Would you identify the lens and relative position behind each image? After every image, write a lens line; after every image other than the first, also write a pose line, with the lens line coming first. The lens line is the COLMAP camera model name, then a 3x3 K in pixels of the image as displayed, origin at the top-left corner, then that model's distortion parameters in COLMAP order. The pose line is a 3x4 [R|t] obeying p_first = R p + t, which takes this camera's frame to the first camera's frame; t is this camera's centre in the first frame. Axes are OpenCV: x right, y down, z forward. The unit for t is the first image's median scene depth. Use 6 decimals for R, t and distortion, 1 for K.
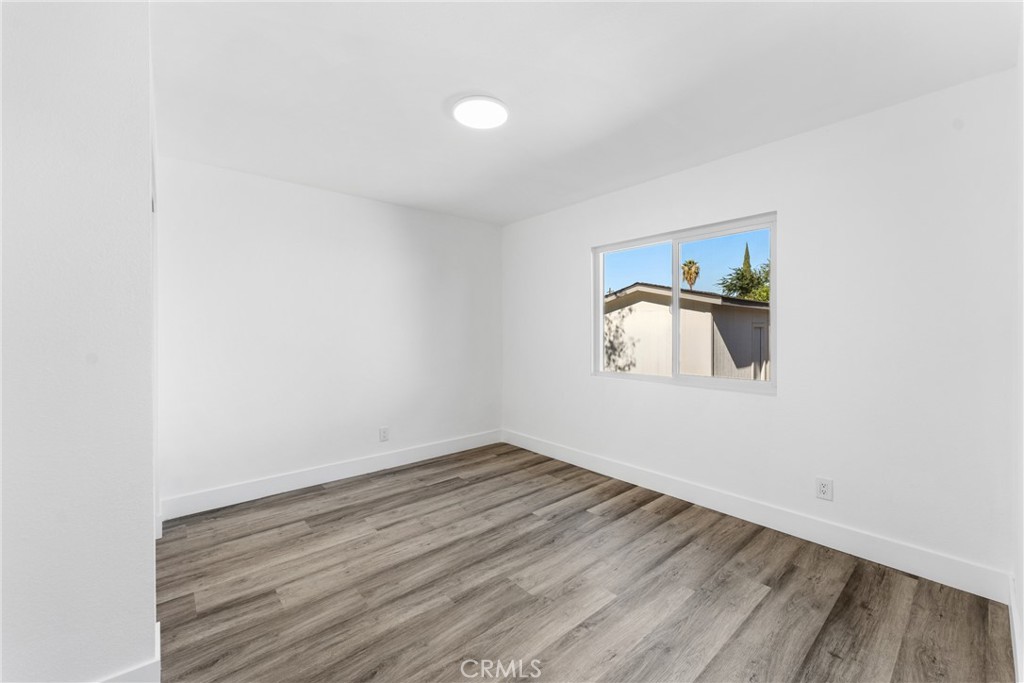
lens RADIAL K [[404.8, 0, 508.1], [0, 404.8, 335.3], [0, 0, 1]] dist [-0.001600, 0.000026]
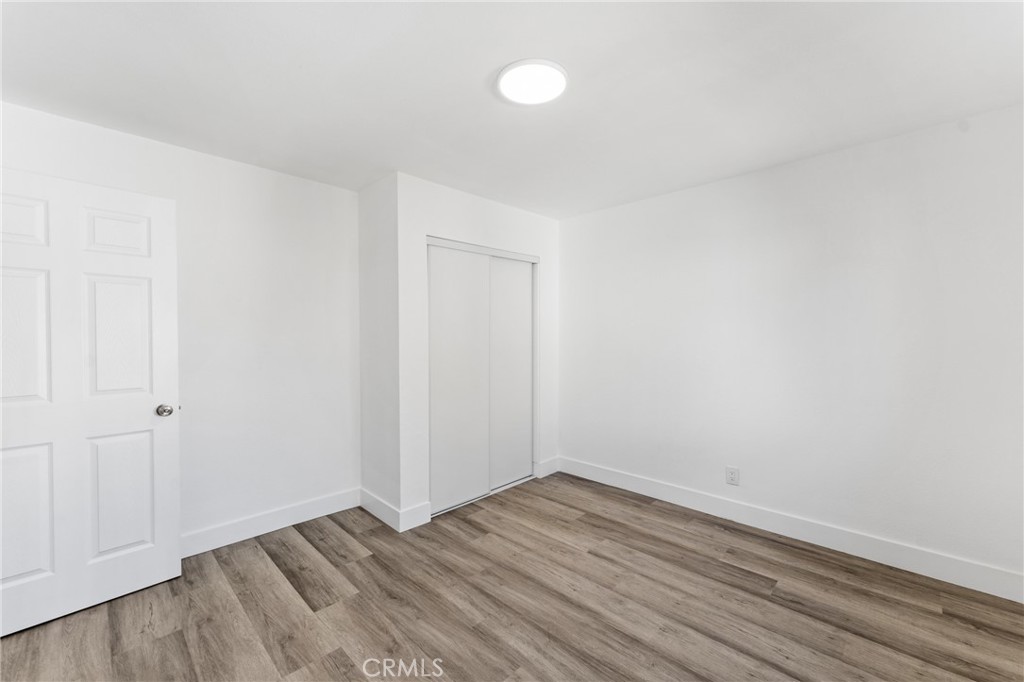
lens RADIAL K [[404.8, 0, 506.6], [0, 404.8, 338.7], [0, 0, 1]] dist [-0.001600, 0.000026]
pose [[0.105386, 0.014347, -0.994328, 0.587330], [-0.009871, 0.999862, 0.013380, -0.034838], [0.994382, 0.008404, 0.105513, 0.680834]]
